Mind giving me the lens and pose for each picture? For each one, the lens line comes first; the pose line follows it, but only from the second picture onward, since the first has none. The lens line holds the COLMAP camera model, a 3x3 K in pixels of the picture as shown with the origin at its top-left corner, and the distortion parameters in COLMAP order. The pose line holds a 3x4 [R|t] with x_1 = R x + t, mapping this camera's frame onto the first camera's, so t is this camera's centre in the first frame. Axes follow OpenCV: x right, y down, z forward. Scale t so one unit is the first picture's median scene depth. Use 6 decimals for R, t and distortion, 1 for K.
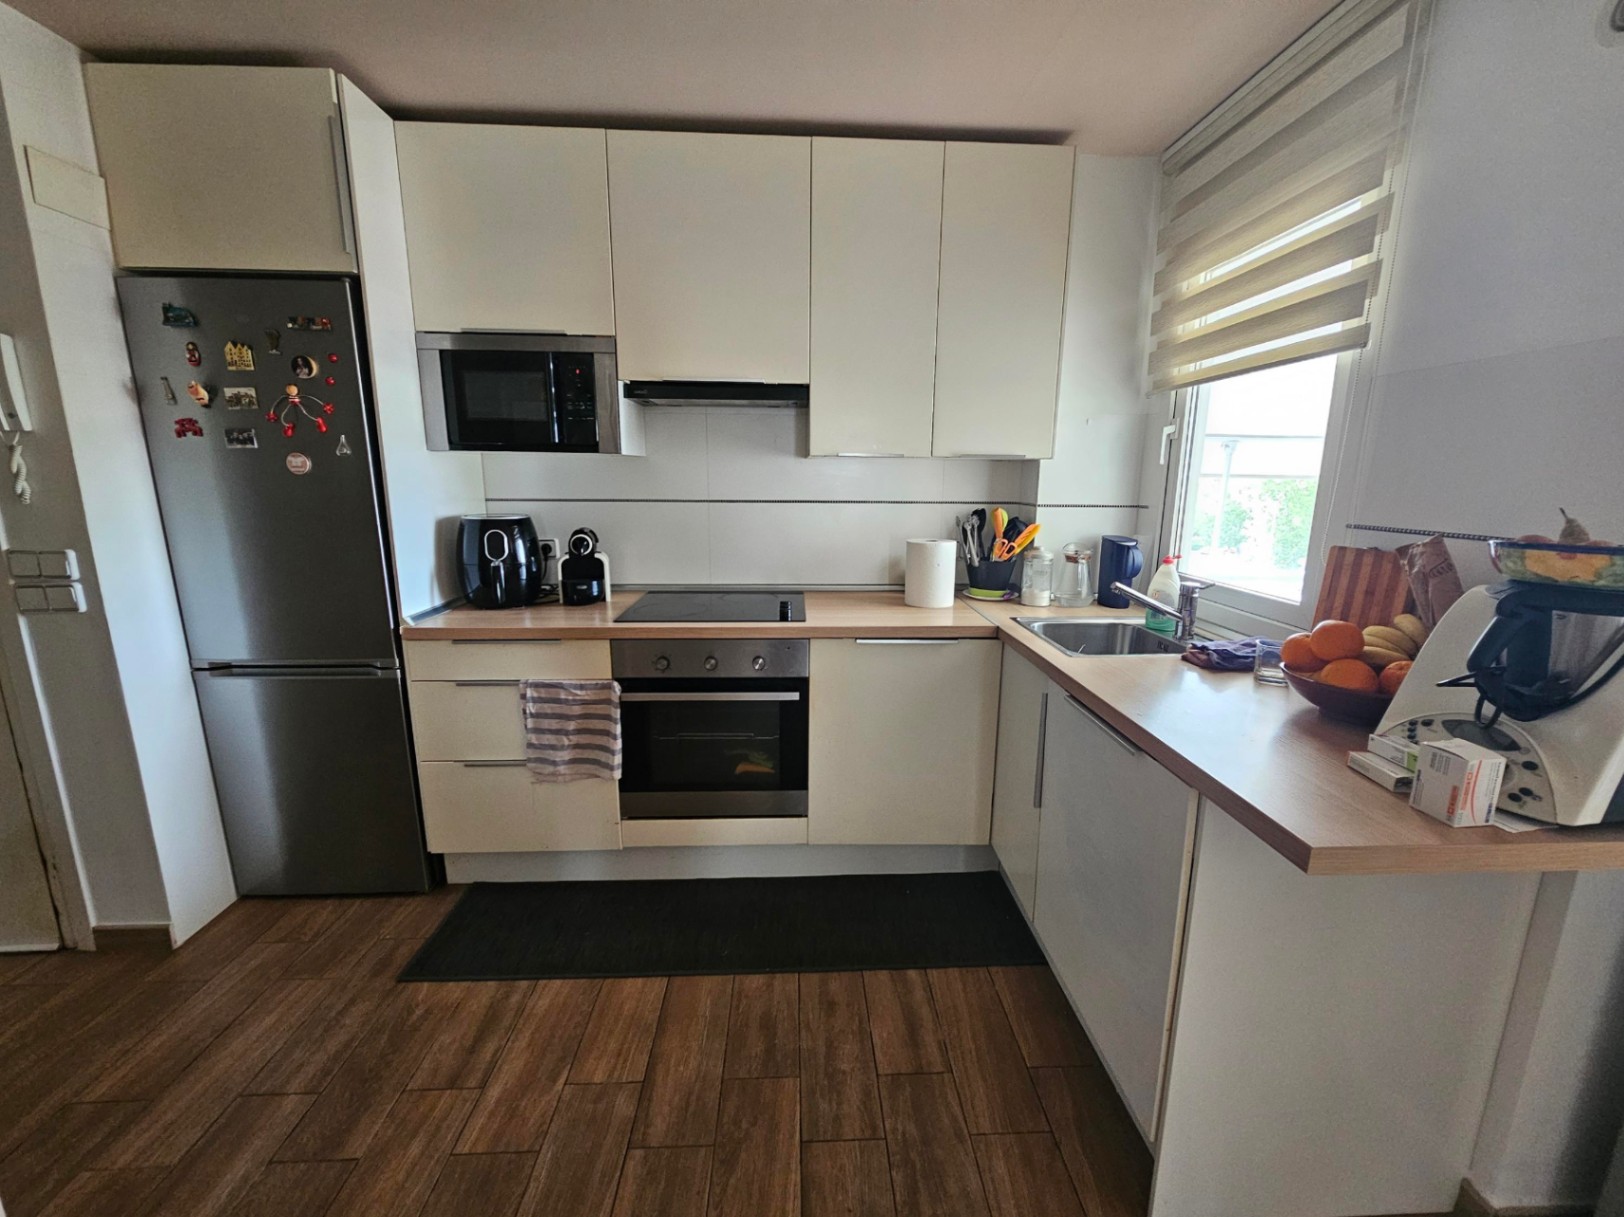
lens RADIAL K [[671.3, 0, 828.3], [0, 671.3, 618.7], [0, 0, 1]] dist [0.004138, -0.000212]
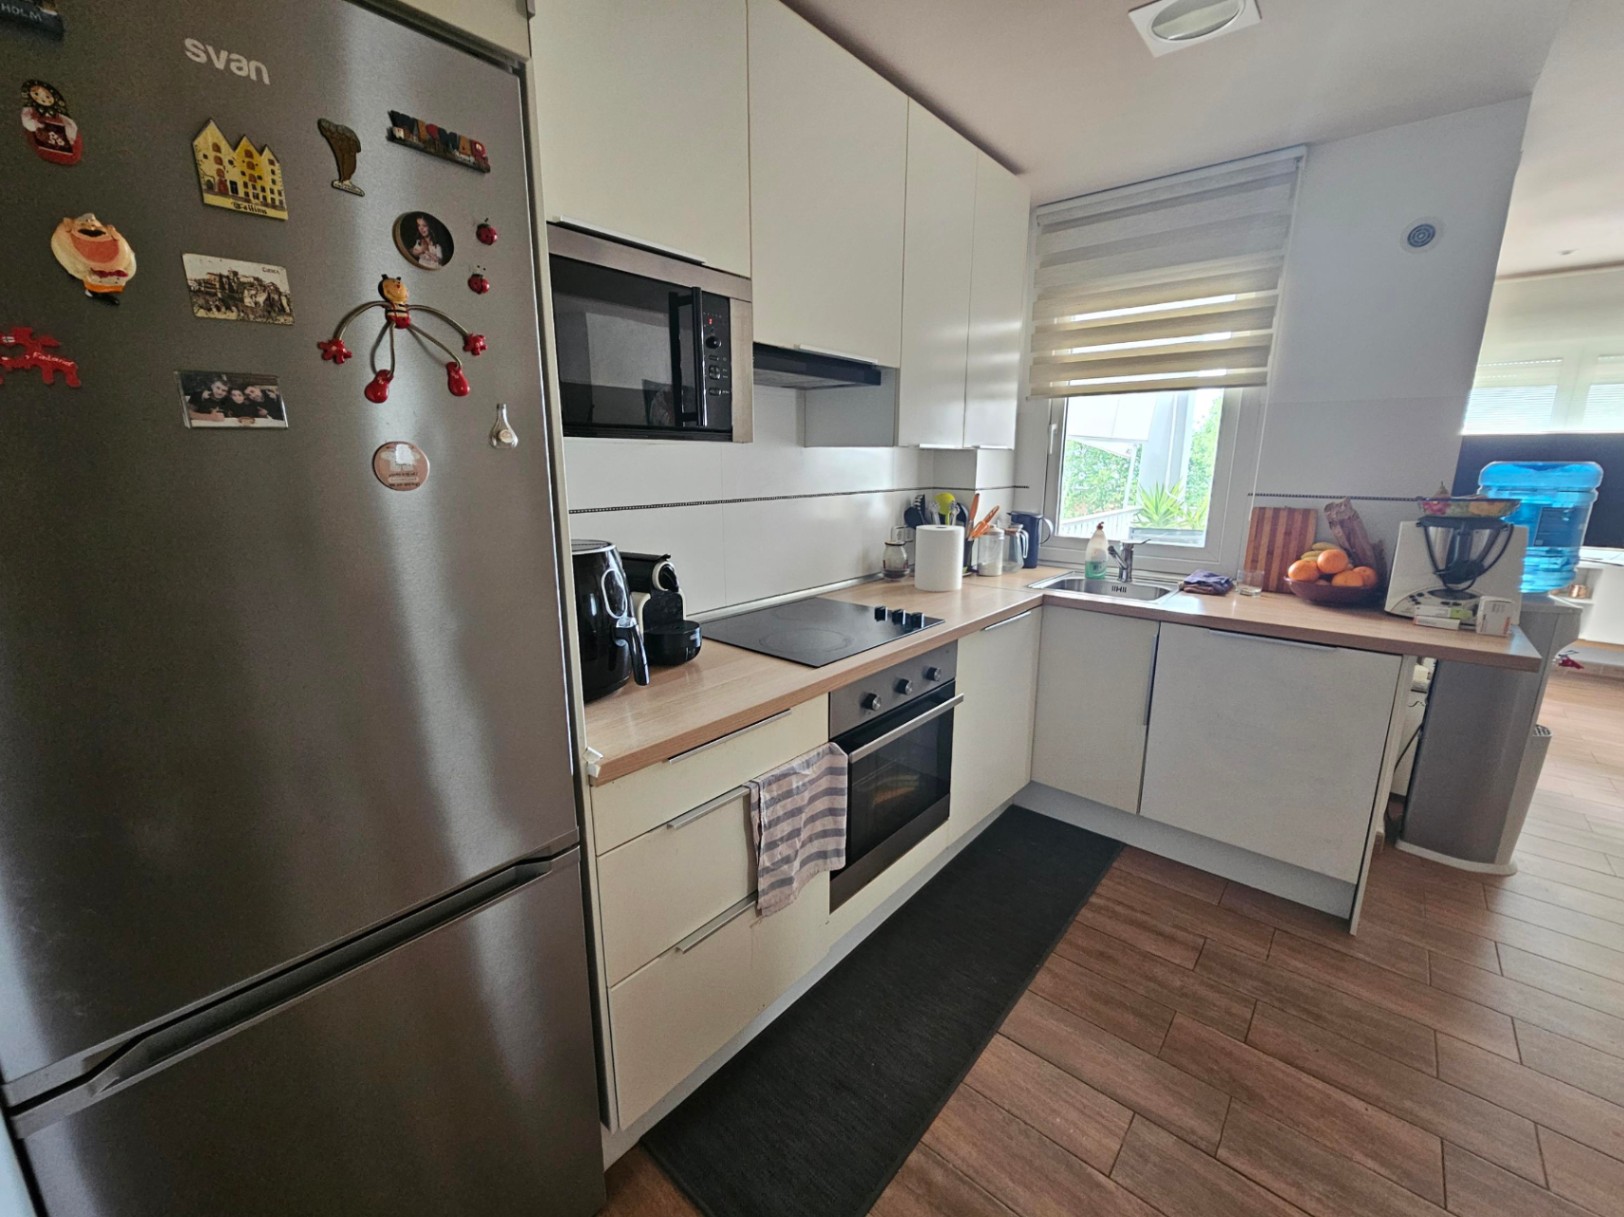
lens RADIAL K [[671.3, 0, 821.6], [0, 671.3, 616.8], [0, 0, 1]] dist [0.004138, -0.000212]
pose [[0.671222, -0.178324, 0.719487, -0.860997], [0.158768, 0.982692, 0.095441, -0.124521], [-0.724054, 0.050169, 0.687917, 0.477666]]
